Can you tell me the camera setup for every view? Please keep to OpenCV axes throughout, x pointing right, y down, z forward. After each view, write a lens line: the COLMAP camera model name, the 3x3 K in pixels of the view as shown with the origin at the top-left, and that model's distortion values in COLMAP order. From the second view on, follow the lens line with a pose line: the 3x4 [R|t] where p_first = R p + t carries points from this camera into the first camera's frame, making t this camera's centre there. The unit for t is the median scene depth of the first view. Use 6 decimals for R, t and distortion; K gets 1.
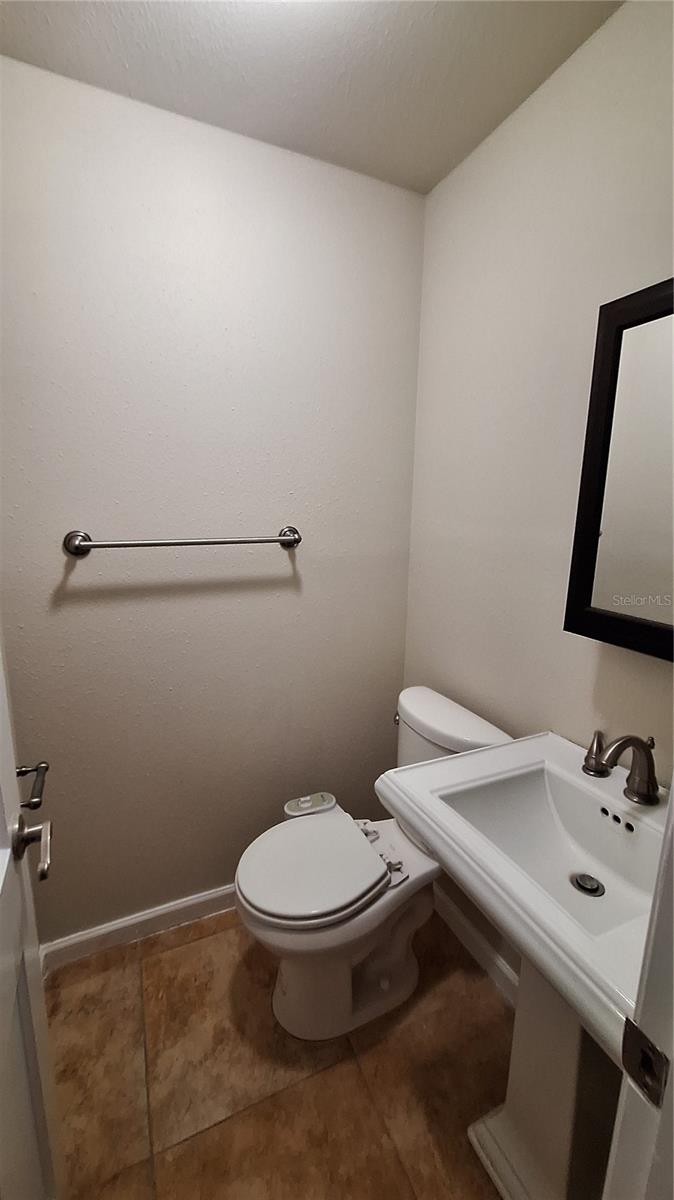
lens RADIAL K [[475.0, 0, 335.2], [0, 475.0, 599.4], [0, 0, 1]] dist [-0.000839, 0.000621]
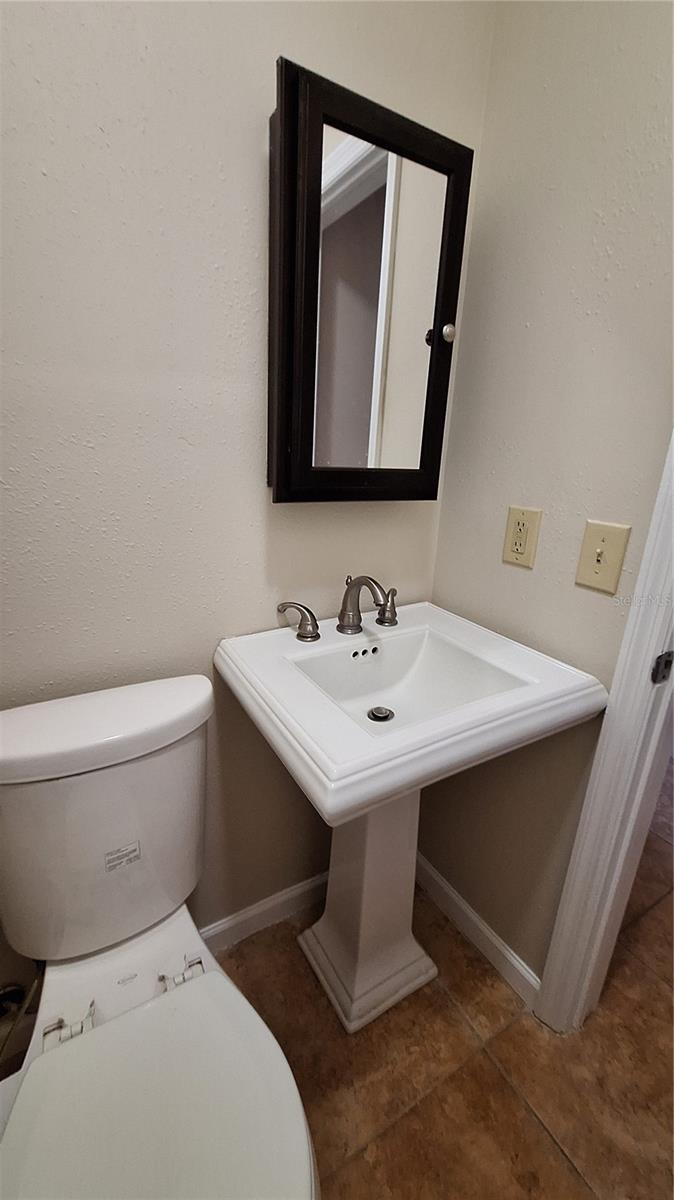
lens RADIAL K [[475.0, 0, 335.0], [0, 475.0, 592.1], [0, 0, 1]] dist [-0.000839, 0.000621]
pose [[-0.114570, -0.306927, 0.944812, -0.417390], [0.141003, 0.936421, 0.321299, -0.047229], [-0.983358, 0.170032, -0.064008, 1.084700]]
